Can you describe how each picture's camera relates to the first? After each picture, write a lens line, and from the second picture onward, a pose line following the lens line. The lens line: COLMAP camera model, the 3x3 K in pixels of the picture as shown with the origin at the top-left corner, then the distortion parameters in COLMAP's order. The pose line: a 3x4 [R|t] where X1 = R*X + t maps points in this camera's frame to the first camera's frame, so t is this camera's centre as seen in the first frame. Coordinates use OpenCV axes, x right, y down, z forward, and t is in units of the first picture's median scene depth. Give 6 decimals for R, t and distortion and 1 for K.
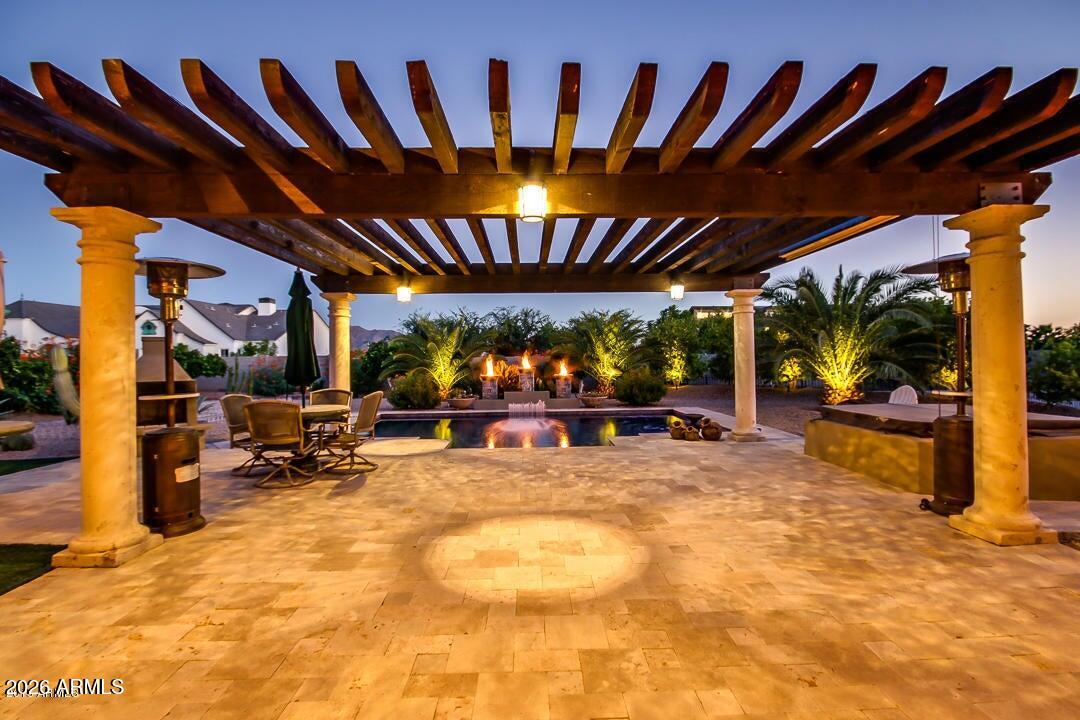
lens RADIAL K [[507.7, 0, 540.0], [0, 507.7, 360.0], [0, 0, 1]] dist [-0.001484, -0.000122]
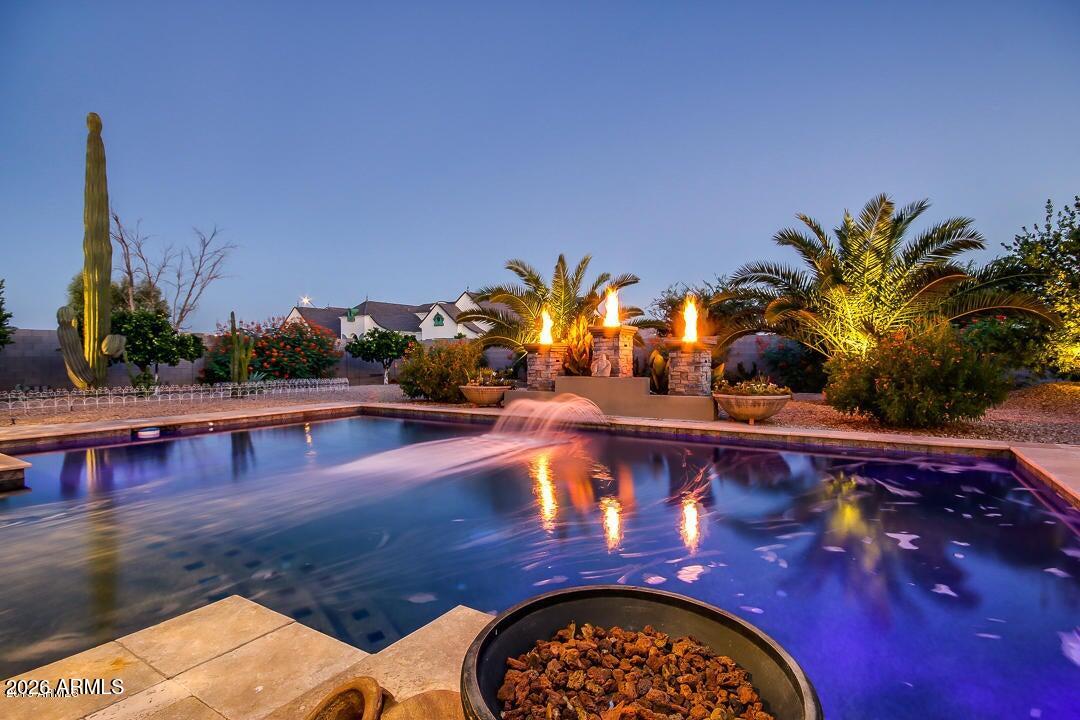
lens RADIAL K [[532.4, 0, 540.0], [0, 532.4, 360.0], [0, 0, 1]] dist [0.001561, 0.000043]
pose [[0.824913, 0.010723, -0.565158, 0.594974], [-0.007630, 0.999940, 0.007836, 0.129408], [0.565208, -0.002152, 0.824945, 1.688186]]
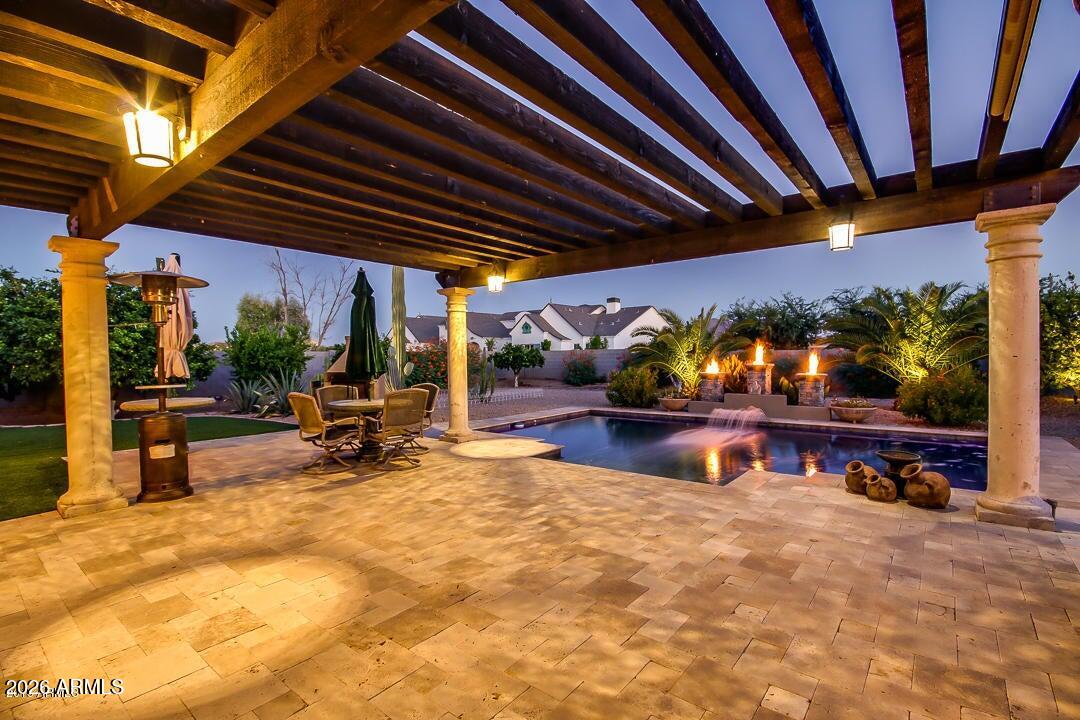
lens RADIAL K [[497.2, 0, 539.9], [0, 497.2, 364.0], [0, 0, 1]] dist [-0.003529, -0.001013]
pose [[0.763877, 0.014009, -0.645210, 0.634010], [0.000703, 0.999746, 0.022540, -0.006835], [0.645361, -0.017671, 0.763673, 0.595768]]
